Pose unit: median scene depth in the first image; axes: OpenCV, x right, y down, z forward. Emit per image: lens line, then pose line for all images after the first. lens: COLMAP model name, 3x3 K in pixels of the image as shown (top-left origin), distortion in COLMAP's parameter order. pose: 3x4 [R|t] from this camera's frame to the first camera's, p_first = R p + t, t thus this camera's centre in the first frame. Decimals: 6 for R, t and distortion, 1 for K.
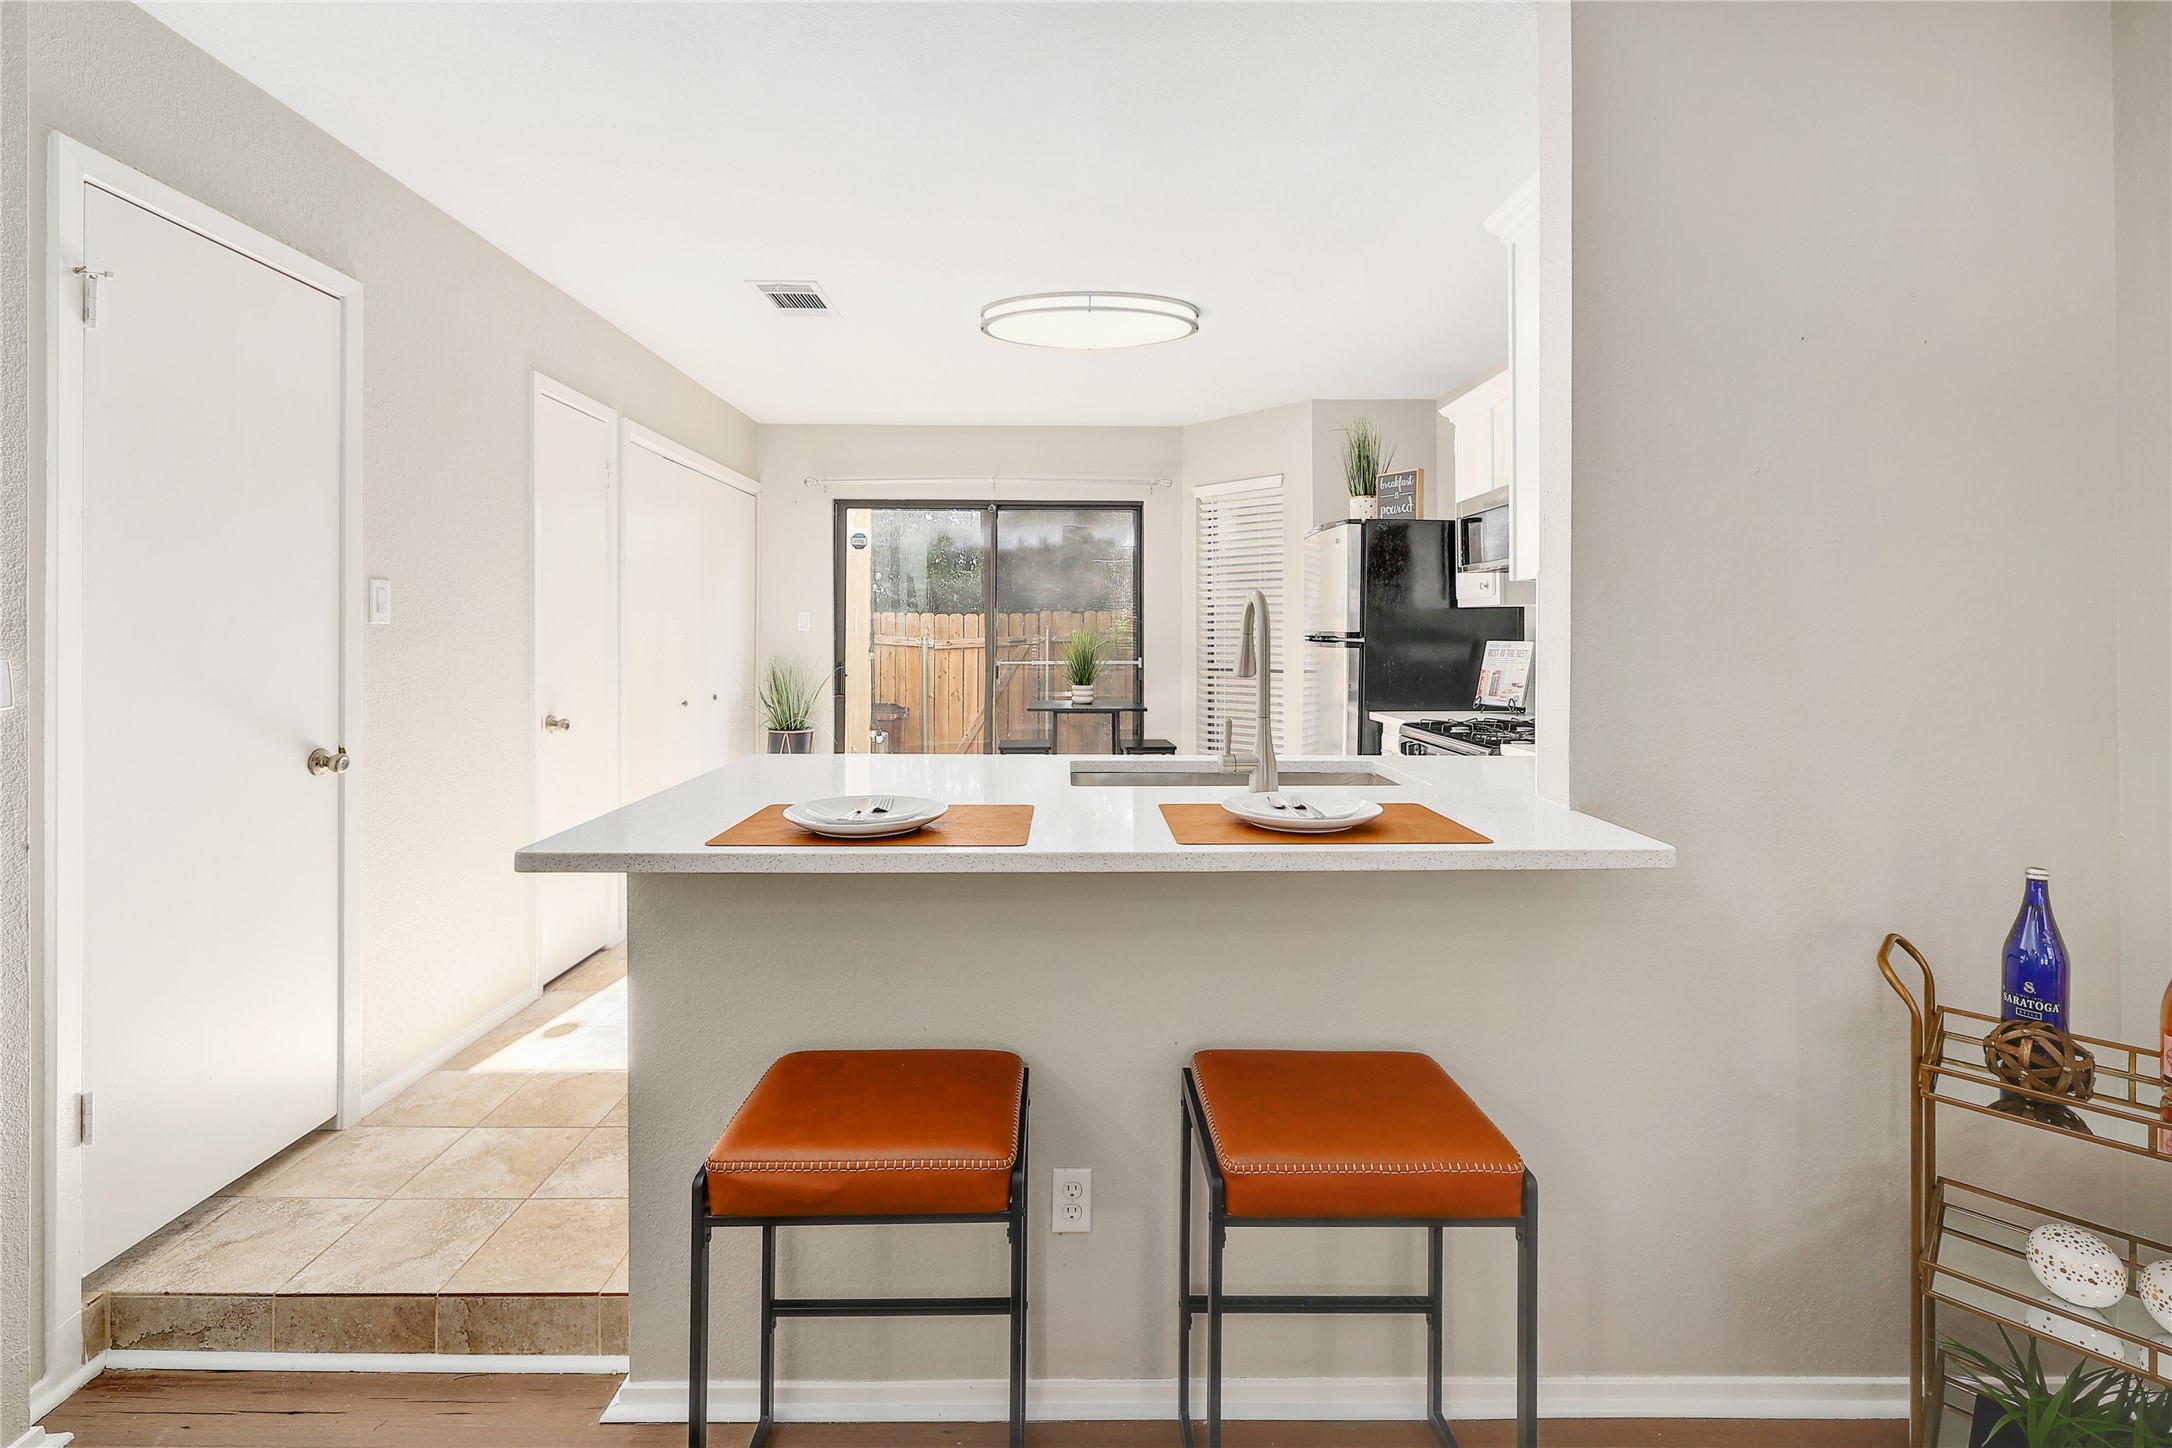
lens RADIAL K [[955.3, 0, 1082.4], [0, 955.3, 625.0], [0, 0, 1]] dist [-0.000429, -0.000229]
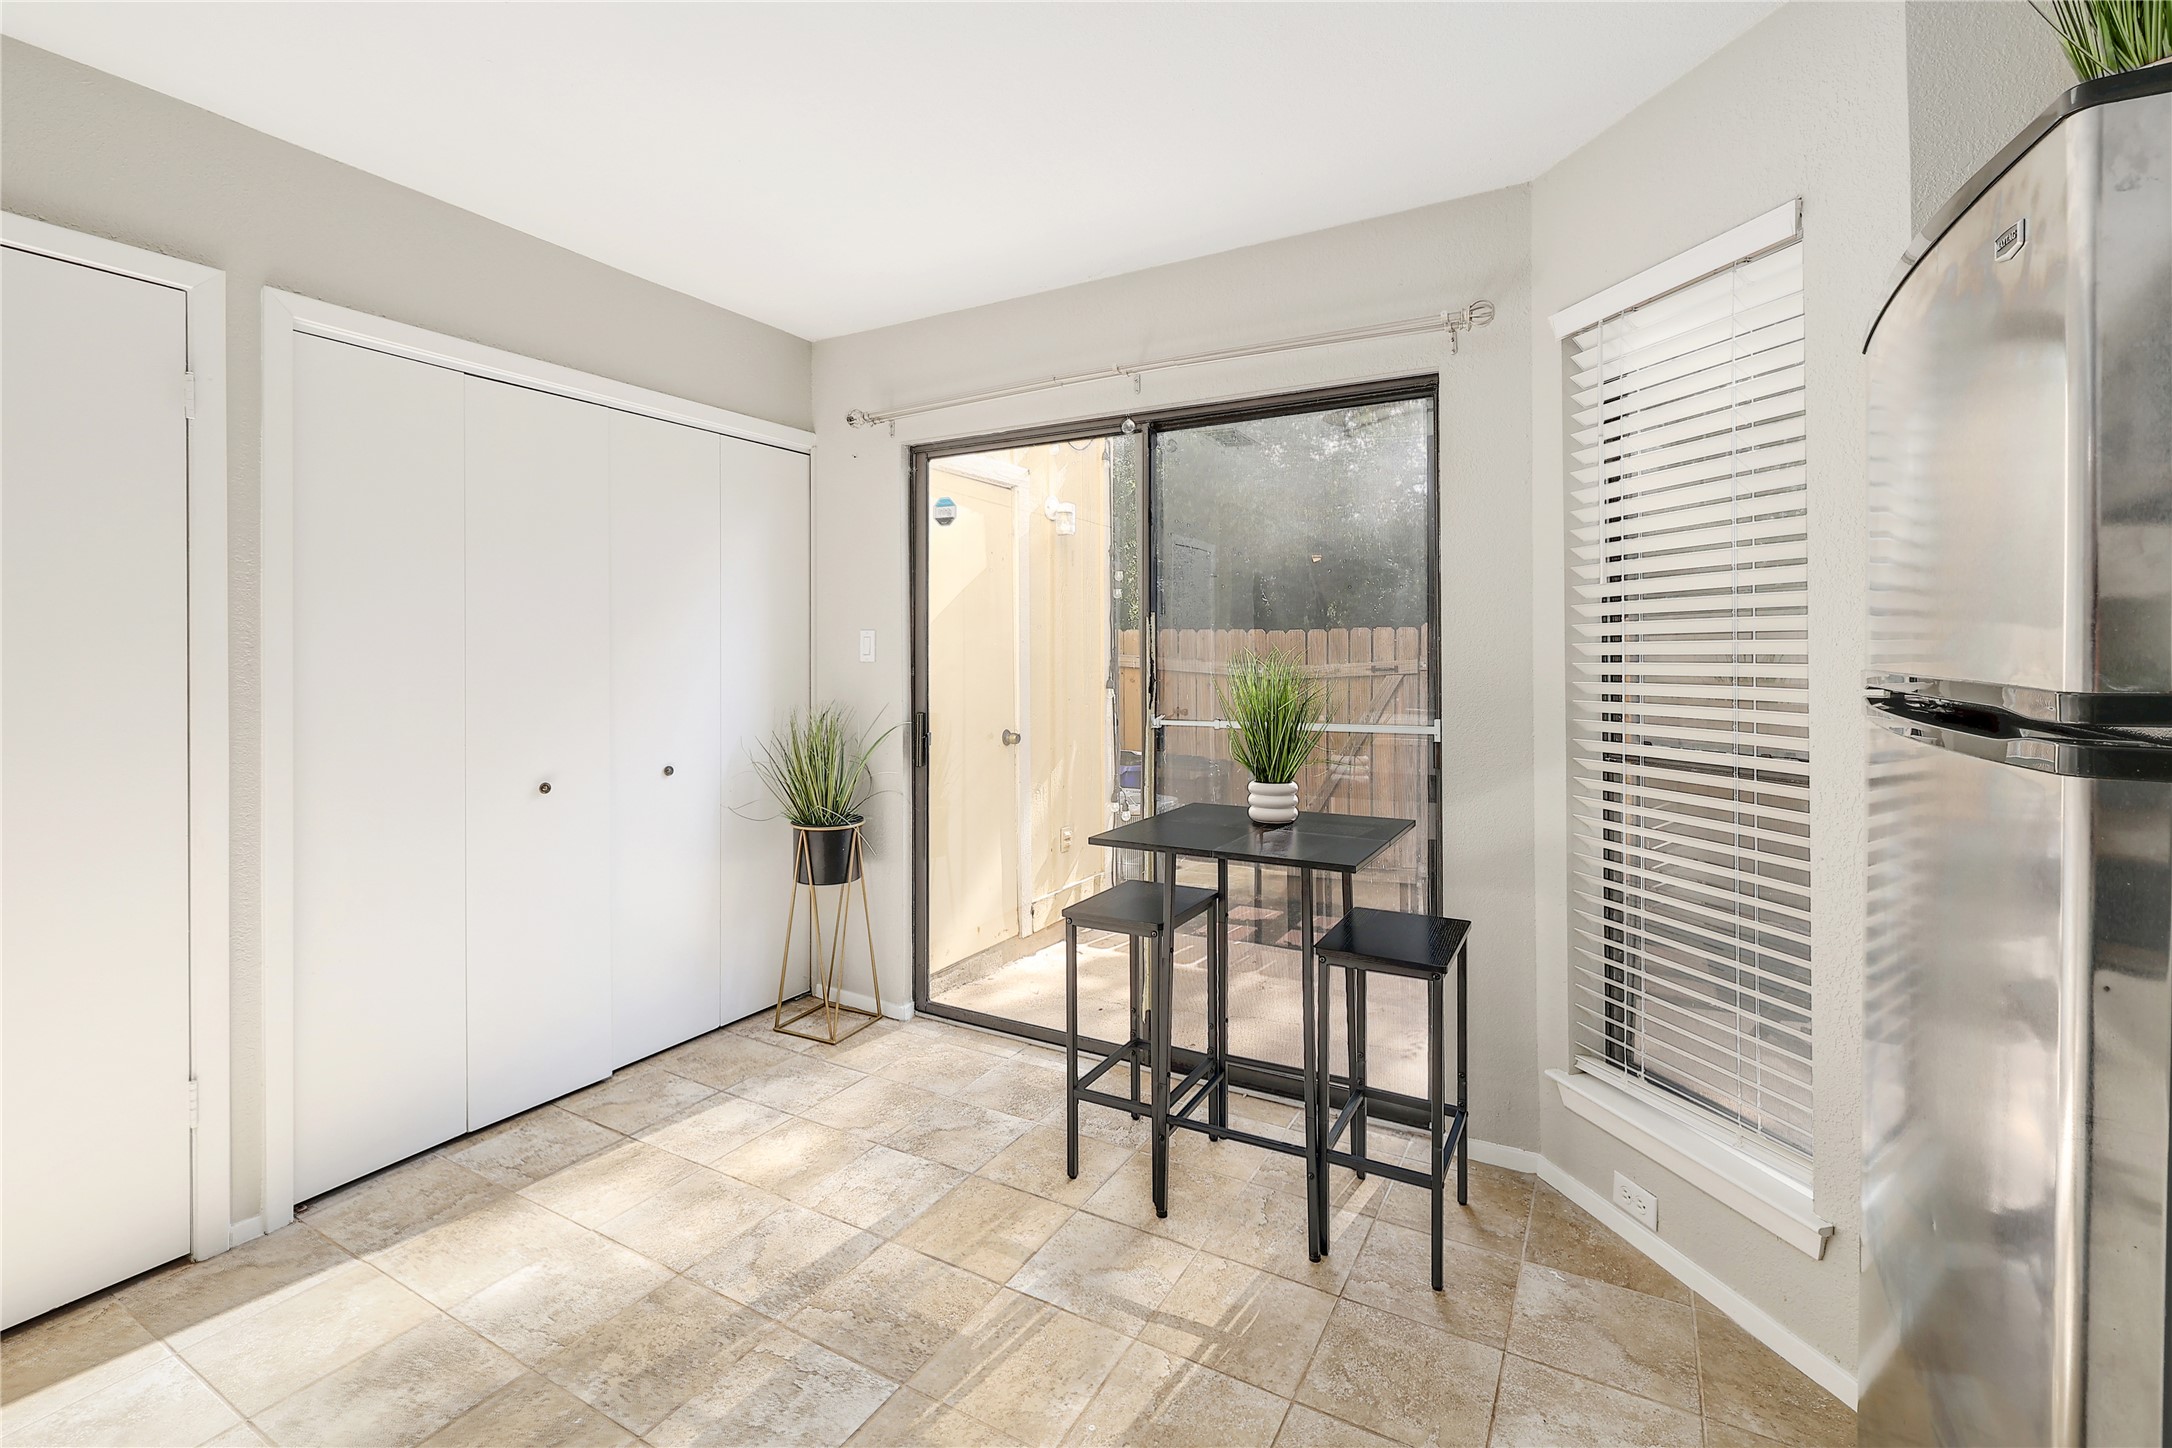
lens RADIAL K [[954.1, 0, 1083.4], [0, 954.1, 650.5], [0, 0, 1]] dist [0.000373, 0.000304]
pose [[0.863527, -0.006475, -0.504262, 0.194065], [0.011049, 0.999920, 0.006081, -0.004372], [0.504182, -0.010823, 0.863529, 0.713352]]
